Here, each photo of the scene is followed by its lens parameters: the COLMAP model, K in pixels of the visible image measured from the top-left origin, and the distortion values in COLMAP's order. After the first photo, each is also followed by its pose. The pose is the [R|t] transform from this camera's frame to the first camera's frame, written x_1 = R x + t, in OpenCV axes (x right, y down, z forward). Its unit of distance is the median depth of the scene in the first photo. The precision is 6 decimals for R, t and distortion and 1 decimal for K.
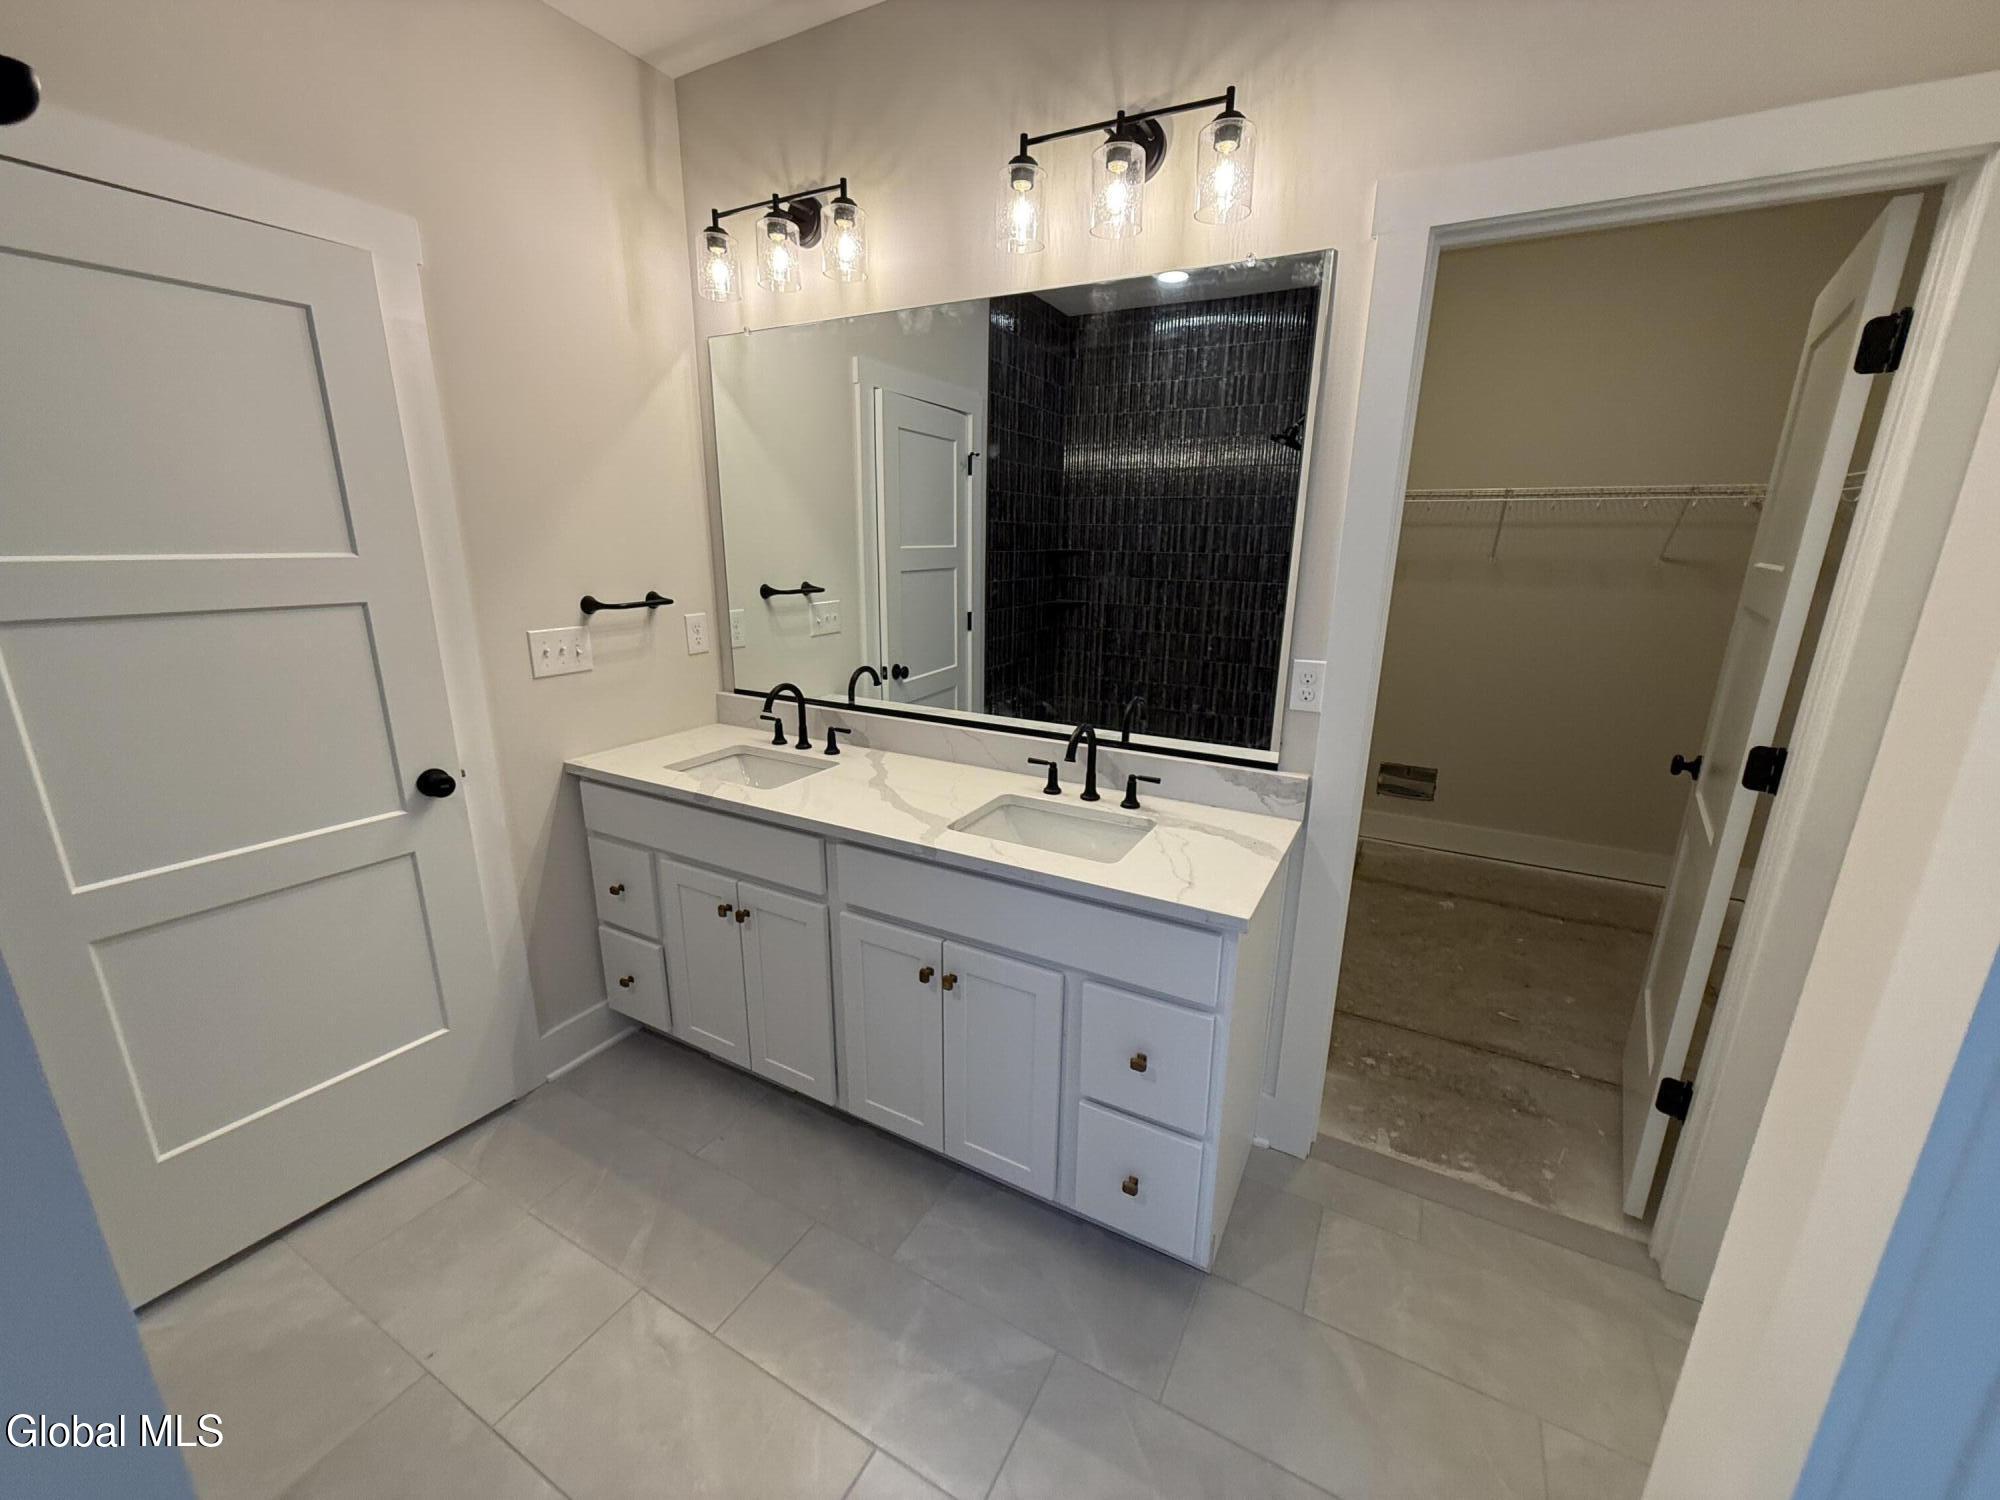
lens RADIAL K [[793.6, 0, 1005.8], [0, 793.6, 747.4], [0, 0, 1]] dist [-0.001123, 0.000215]
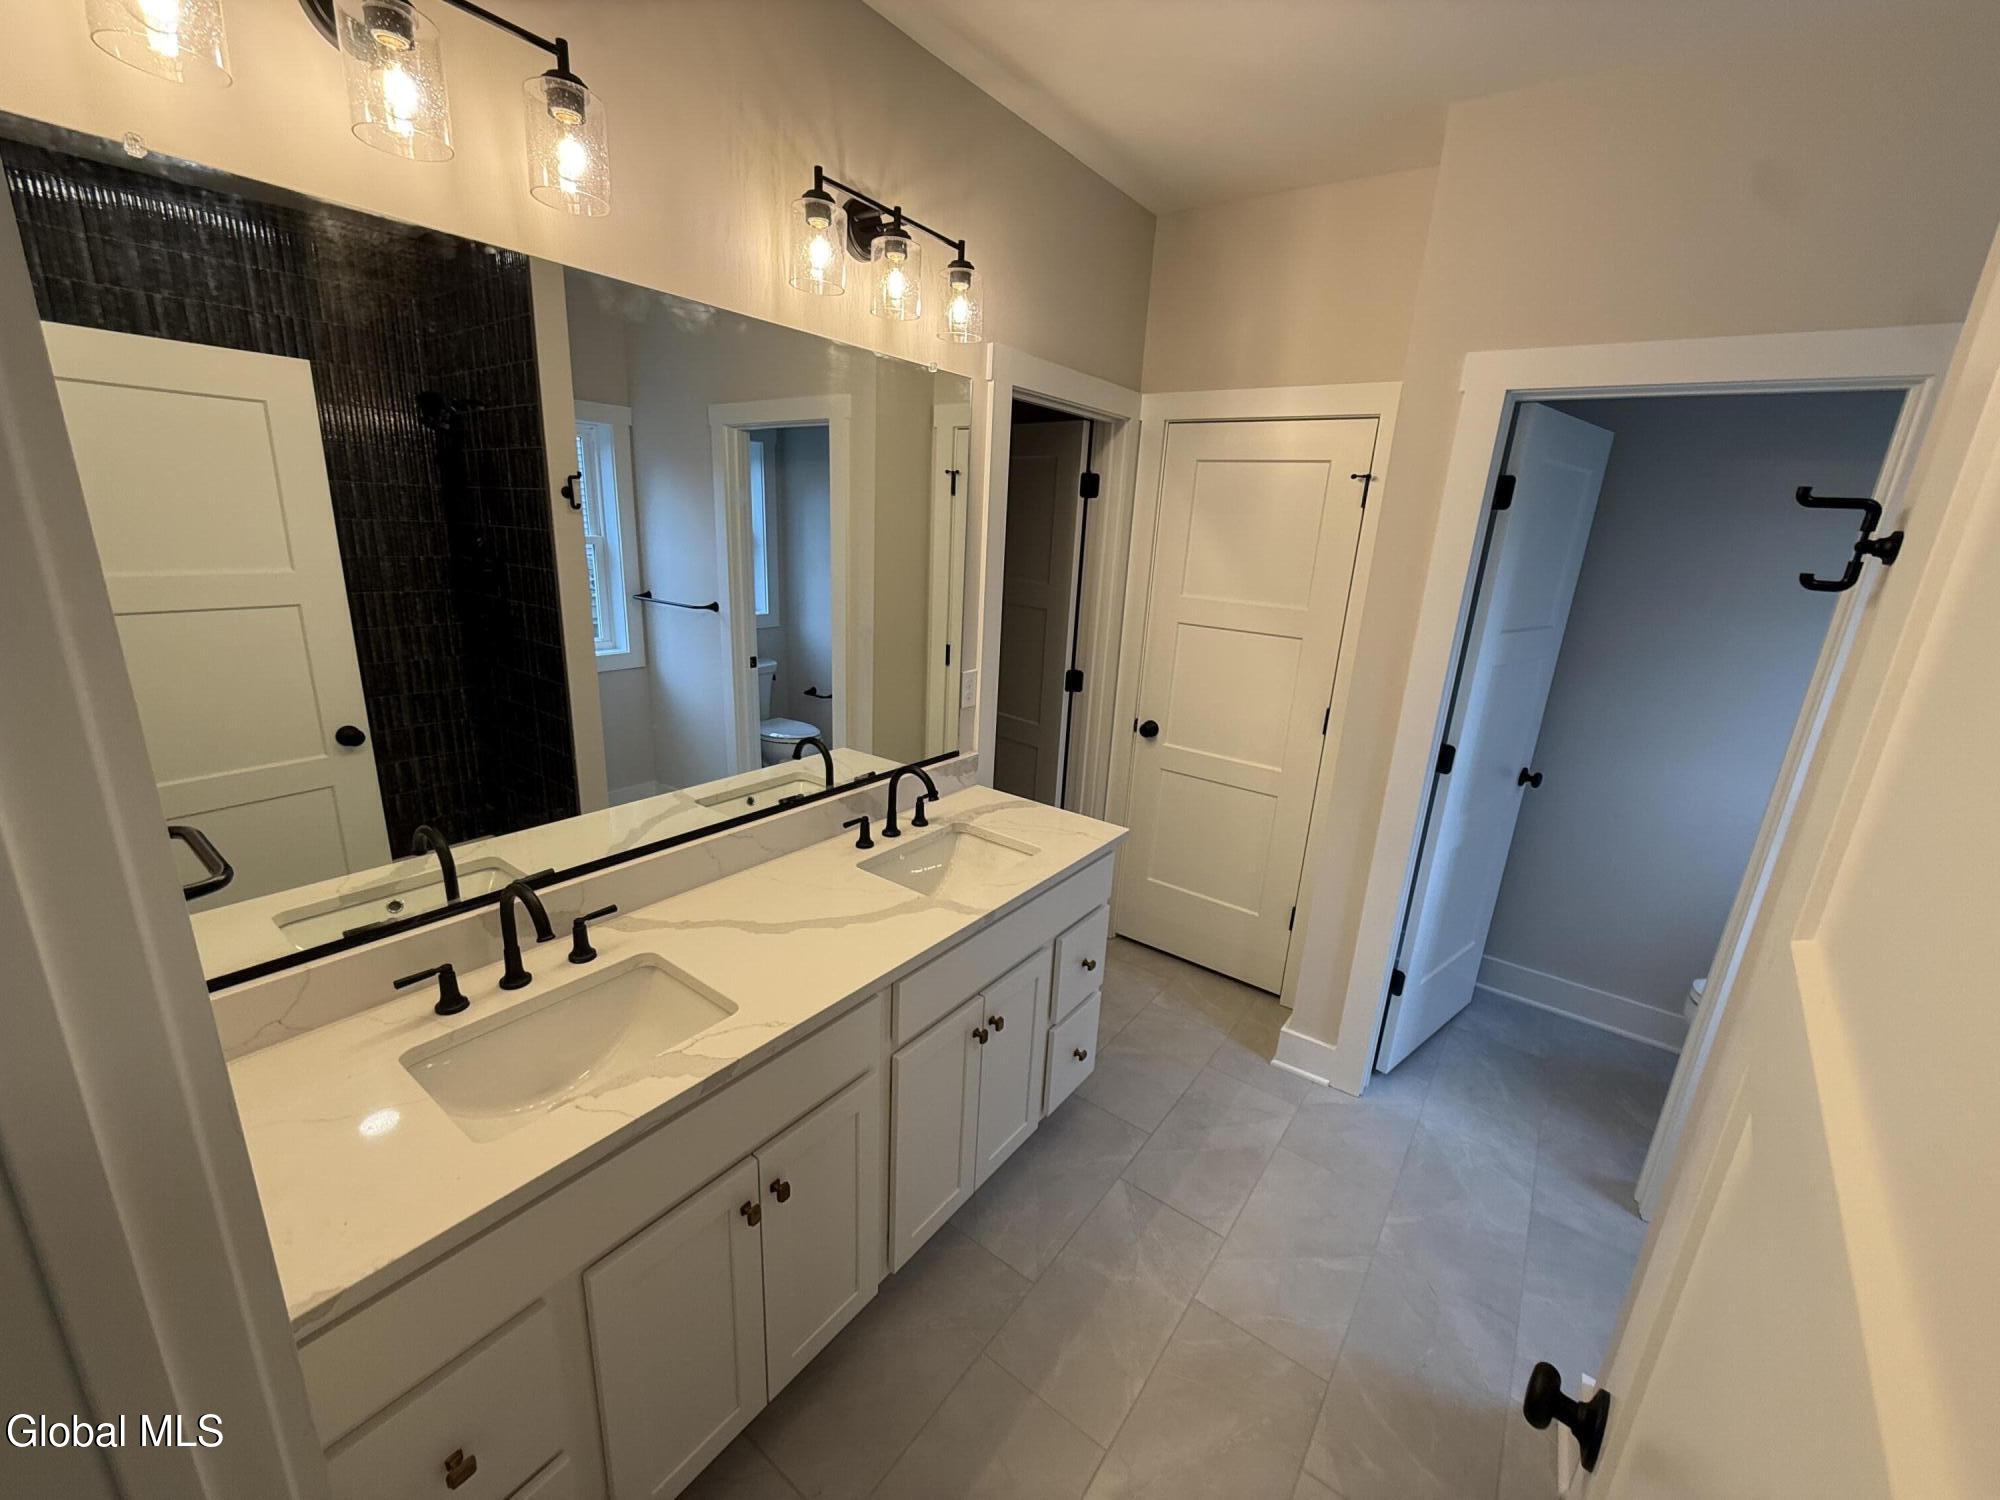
lens RADIAL K [[793.6, 0, 1001.8], [0, 793.6, 748.6], [0, 0, 1]] dist [-0.001123, 0.000215]
pose [[0.136530, -0.279277, 0.950455, -0.945773], [0.211285, 0.945572, 0.247492, -0.306877], [-0.967842, 0.167027, 0.188106, 0.699494]]
